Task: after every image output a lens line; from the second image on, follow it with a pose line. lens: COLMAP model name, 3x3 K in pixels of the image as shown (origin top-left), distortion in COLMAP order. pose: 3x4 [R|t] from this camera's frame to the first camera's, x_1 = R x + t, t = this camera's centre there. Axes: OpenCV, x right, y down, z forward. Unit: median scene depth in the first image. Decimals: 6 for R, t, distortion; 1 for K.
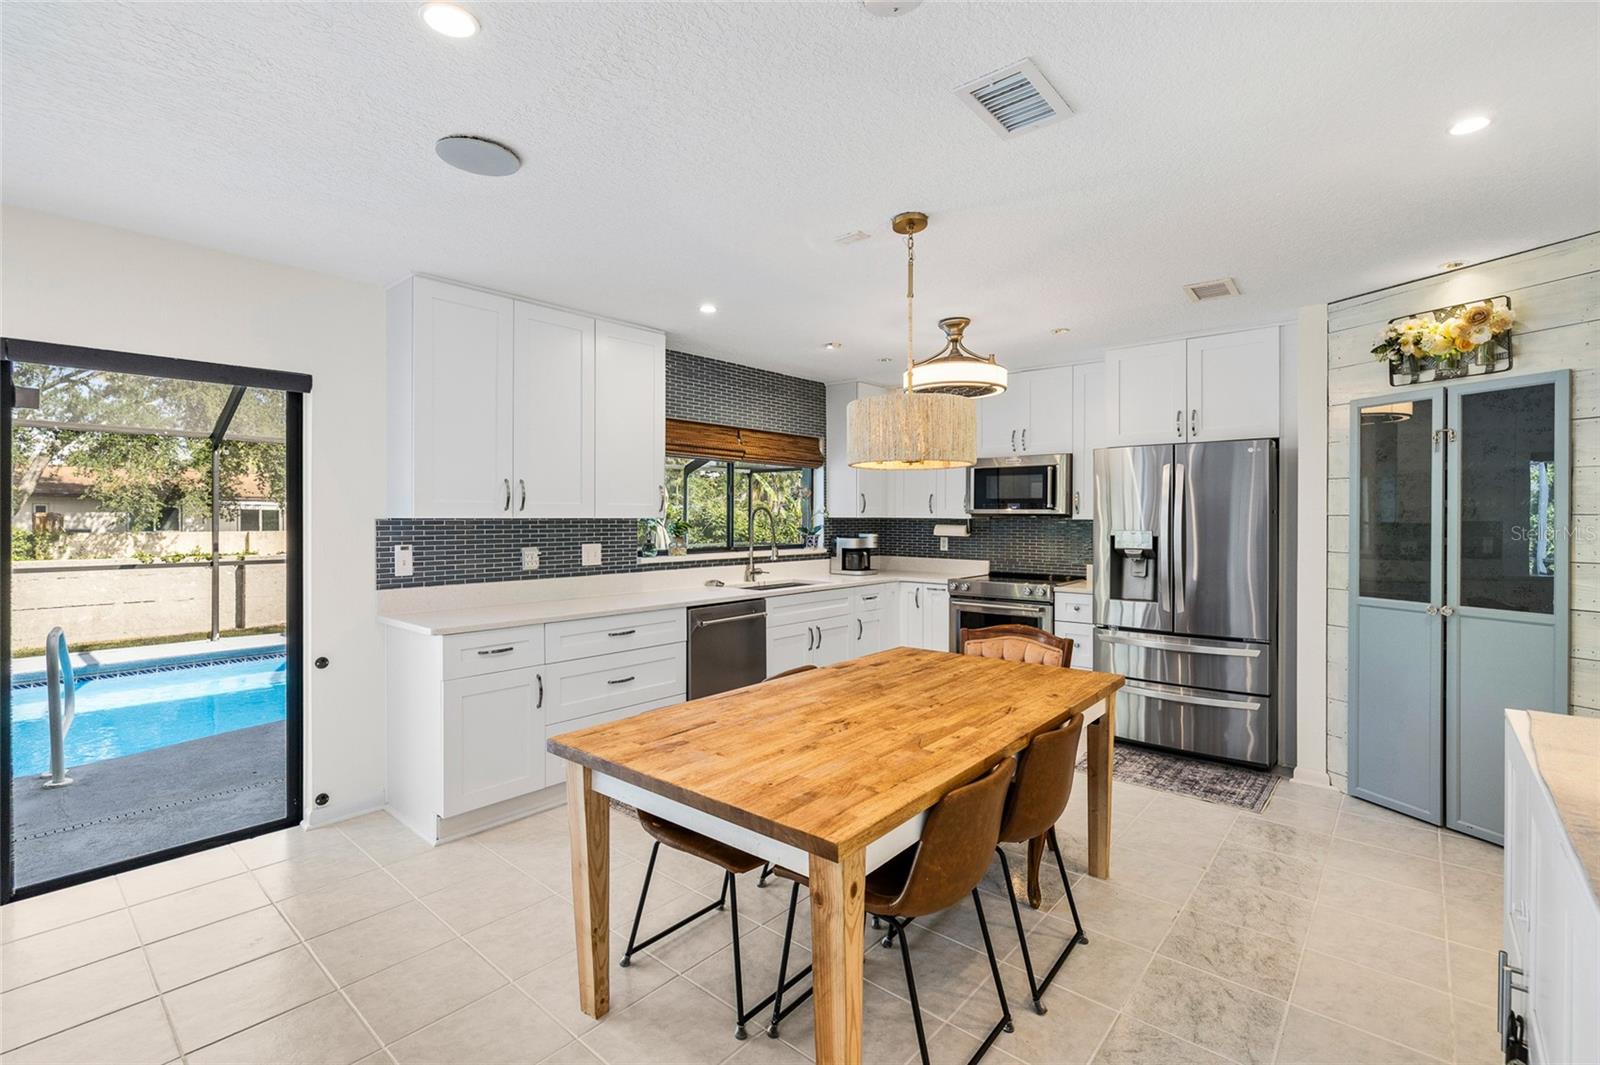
lens RADIAL K [[715.9, 0, 801.1], [0, 715.9, 520.0], [0, 0, 1]] dist [-0.001785, 0.000420]
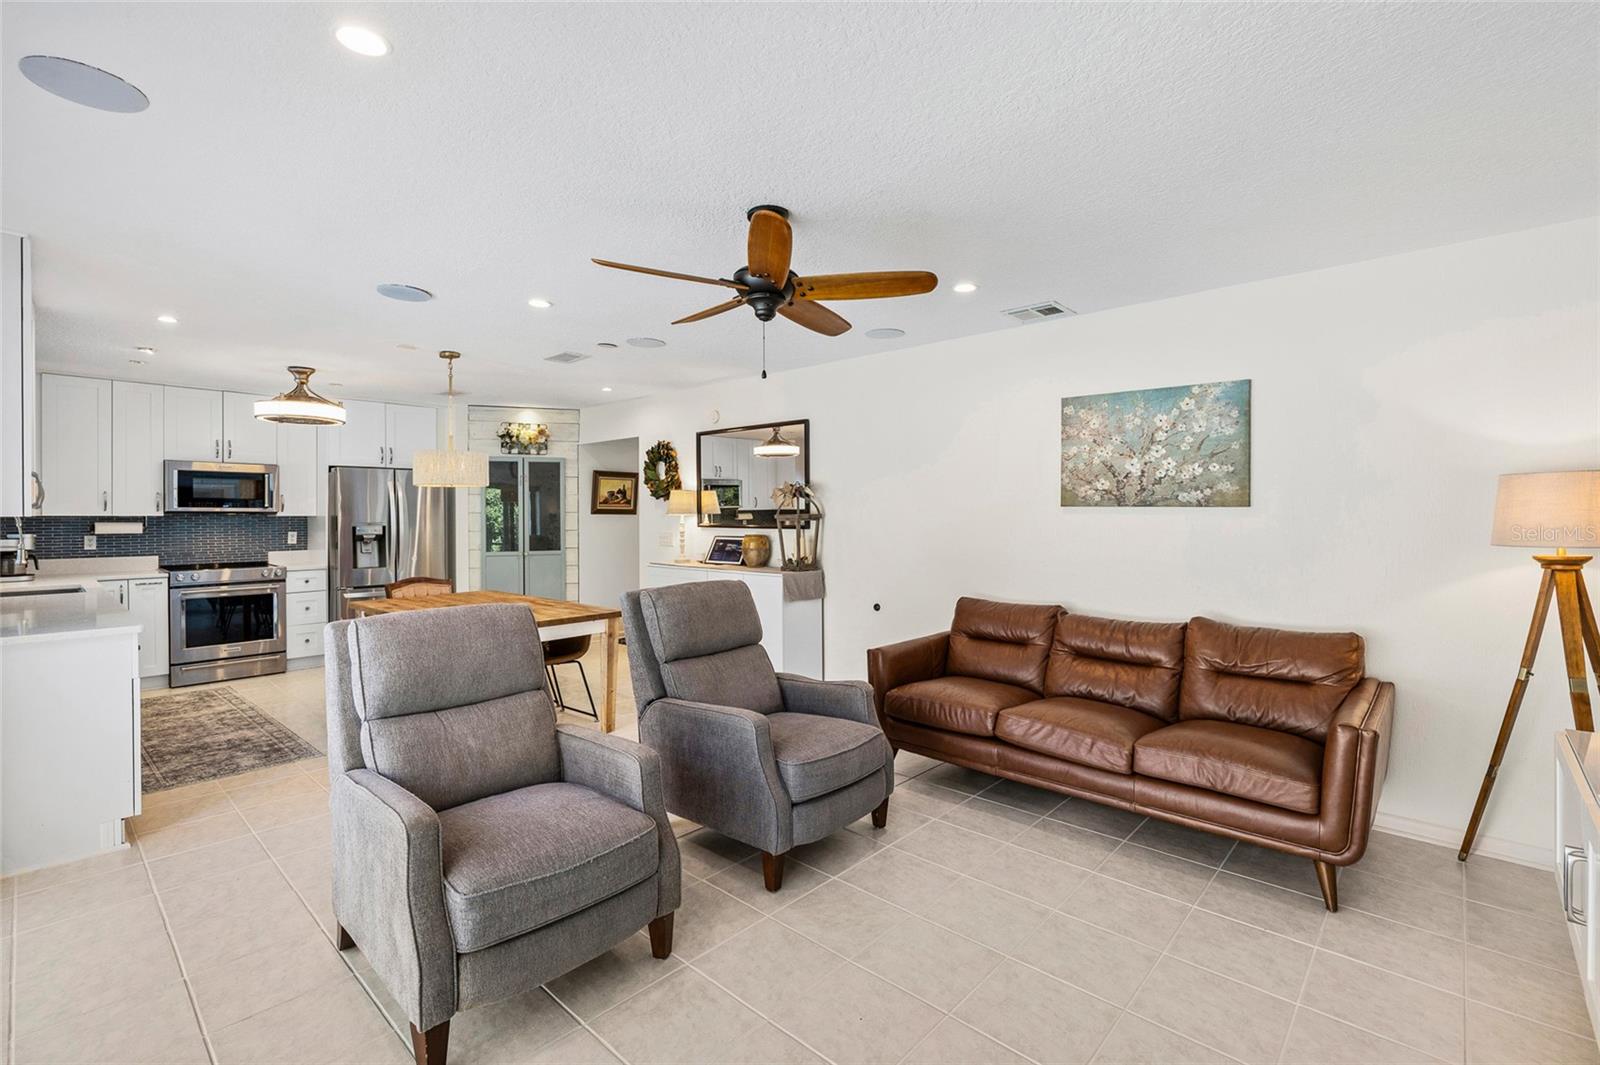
lens RADIAL K [[715.9, 0, 801.1], [0, 715.9, 520.0], [0, 0, 1]] dist [-0.001785, 0.000420]
pose [[0.035231, -0.007915, 0.999348, -1.260368], [0.007880, 0.999940, 0.007642, 0.005773], [-0.999348, 0.007605, 0.035292, 0.019765]]
